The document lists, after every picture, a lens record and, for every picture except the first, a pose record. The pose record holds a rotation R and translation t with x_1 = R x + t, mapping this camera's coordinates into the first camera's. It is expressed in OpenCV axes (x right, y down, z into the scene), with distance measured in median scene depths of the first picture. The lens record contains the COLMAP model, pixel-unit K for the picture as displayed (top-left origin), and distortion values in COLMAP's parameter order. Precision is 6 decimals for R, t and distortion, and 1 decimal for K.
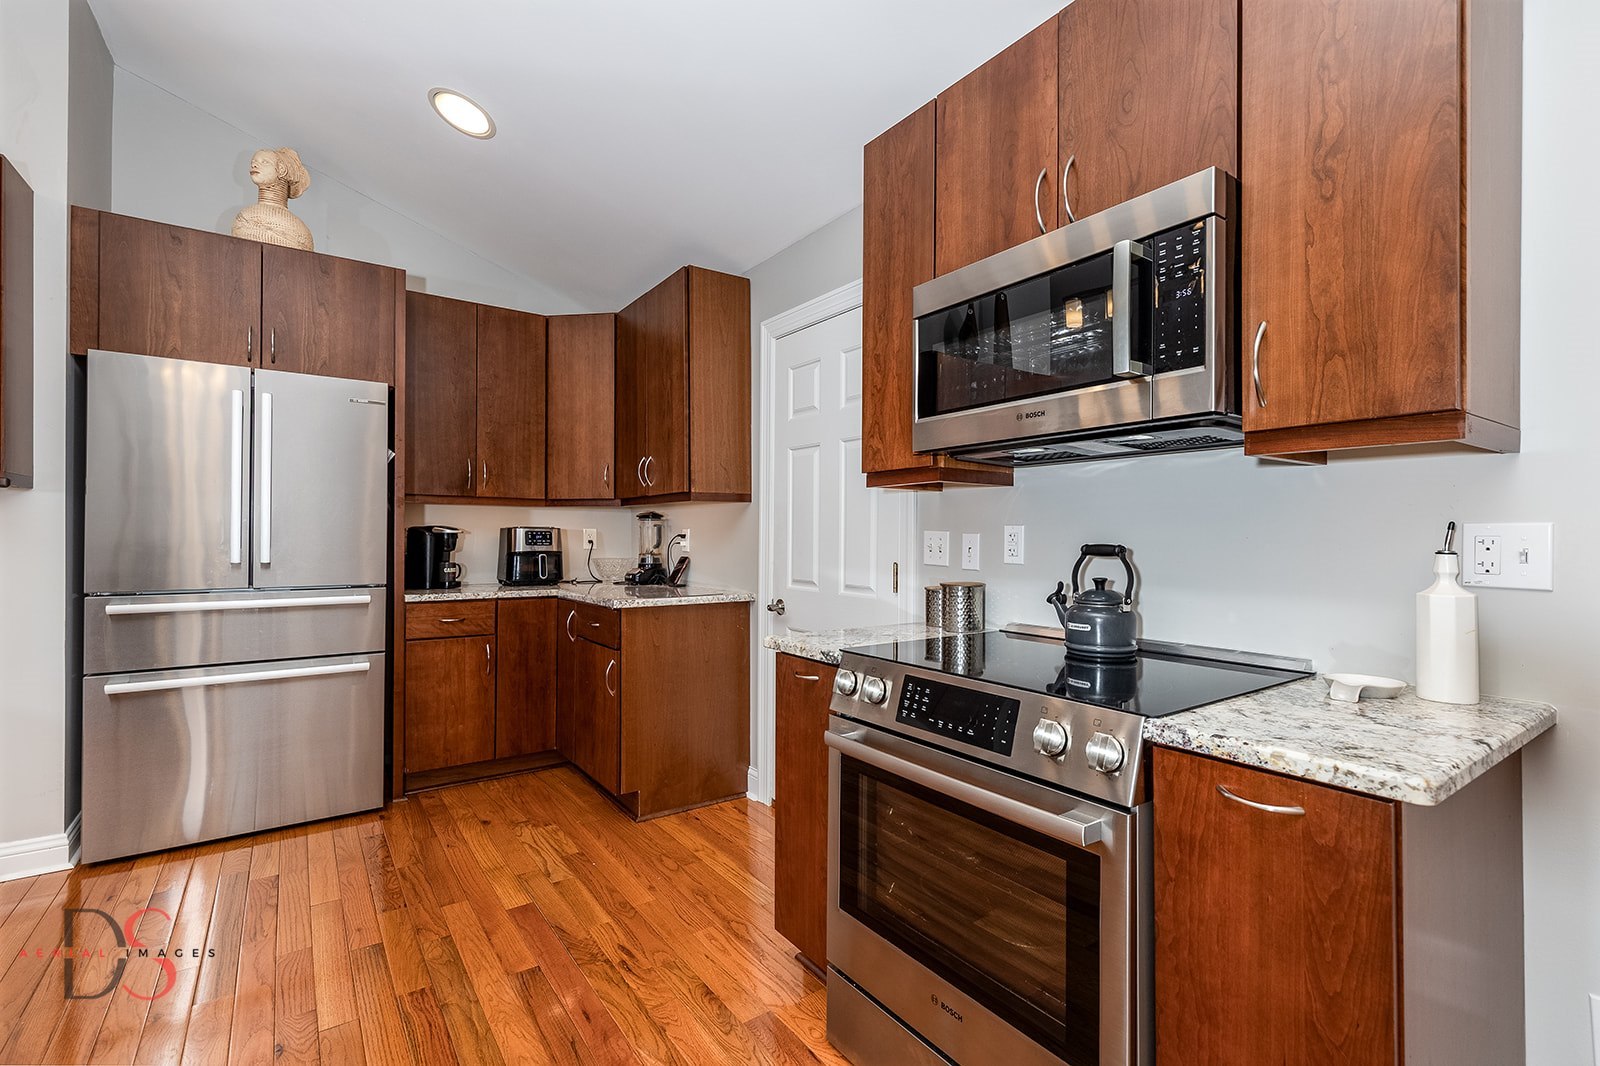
lens RADIAL K [[719.5, 0, 806.7], [0, 719.5, 528.8], [0, 0, 1]] dist [0.000746, 0.003520]
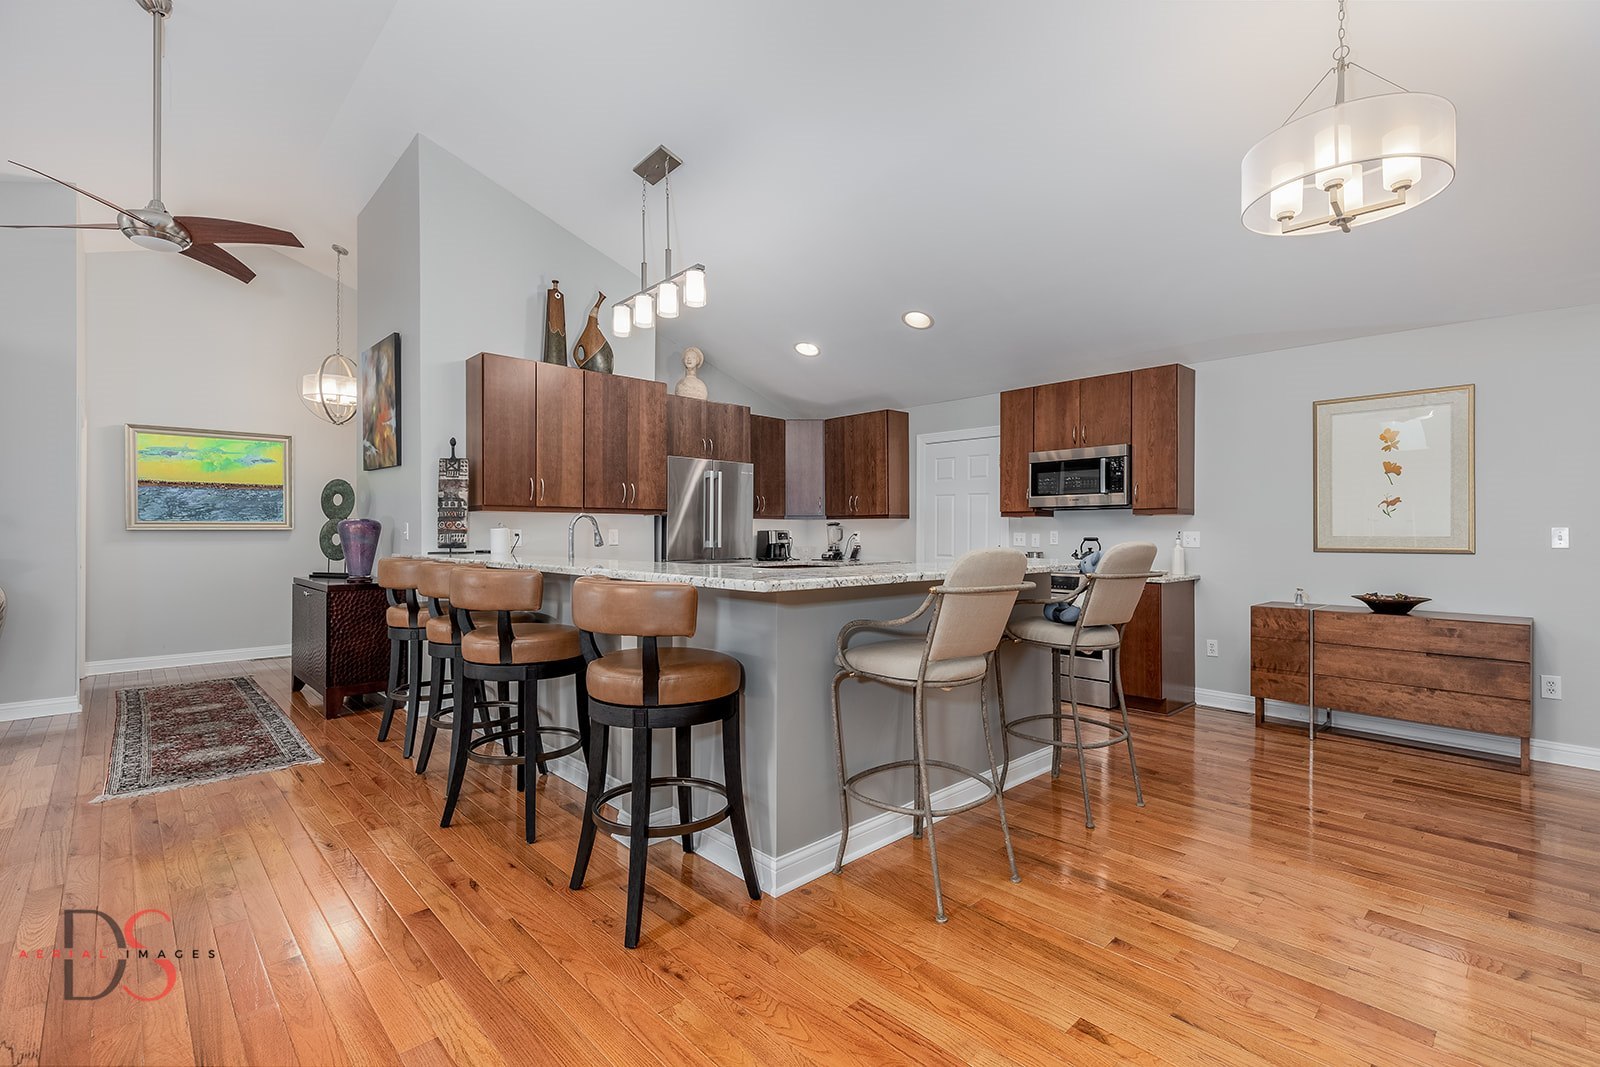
lens RADIAL K [[719.5, 0, 804.3], [0, 719.5, 532.9], [0, 0, 1]] dist [0.000746, 0.003520]
pose [[0.988453, -0.001738, 0.151520, -1.239477], [0.000227, 0.999950, 0.009994, -0.029349], [-0.151530, -0.009844, 0.988404, -1.842688]]
